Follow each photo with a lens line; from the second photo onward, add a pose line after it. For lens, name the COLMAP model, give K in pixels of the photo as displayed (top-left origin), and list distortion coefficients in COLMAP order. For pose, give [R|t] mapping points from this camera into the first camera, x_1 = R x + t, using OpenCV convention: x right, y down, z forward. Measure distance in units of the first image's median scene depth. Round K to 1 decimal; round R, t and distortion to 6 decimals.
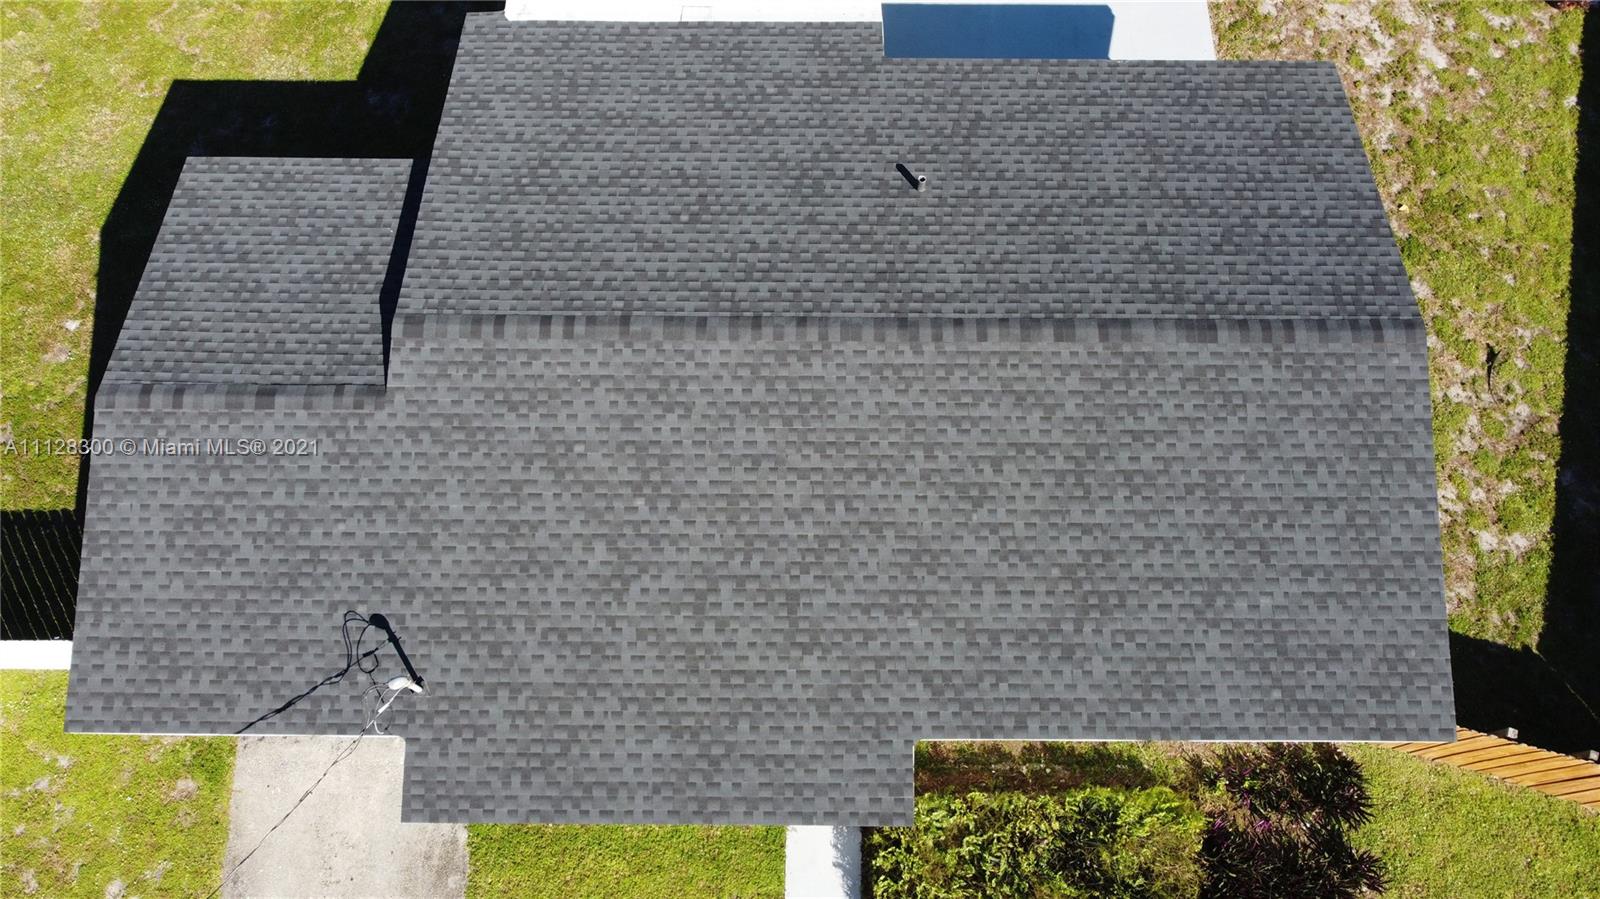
lens RADIAL K [[1207.4, 0, 793.5], [0, 1207.4, 450.8], [0, 0, 1]] dist [-0.004870, -0.001289]
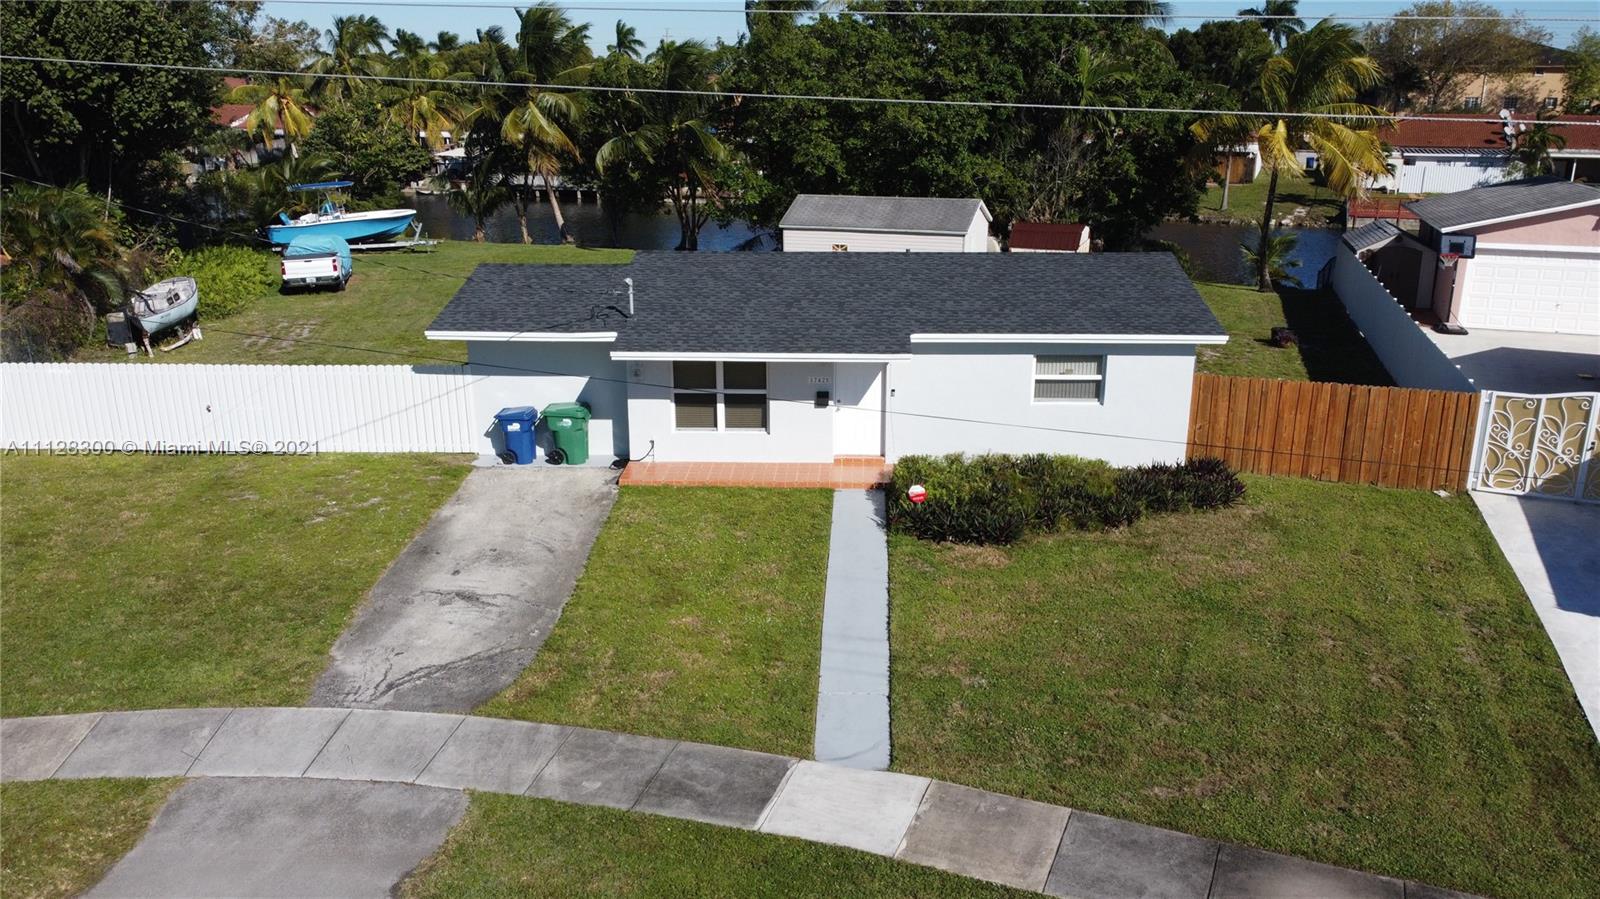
lens RADIAL K [[1207.4, 0, 792.2], [0, 1207.4, 461.3], [0, 0, 1]] dist [-0.004870, -0.001289]
pose [[0.999100, 0.012394, -0.040576, 0.002411], [-0.039639, 0.613613, -0.788612, 1.691319], [0.015124, 0.789510, 0.613551, 0.076824]]
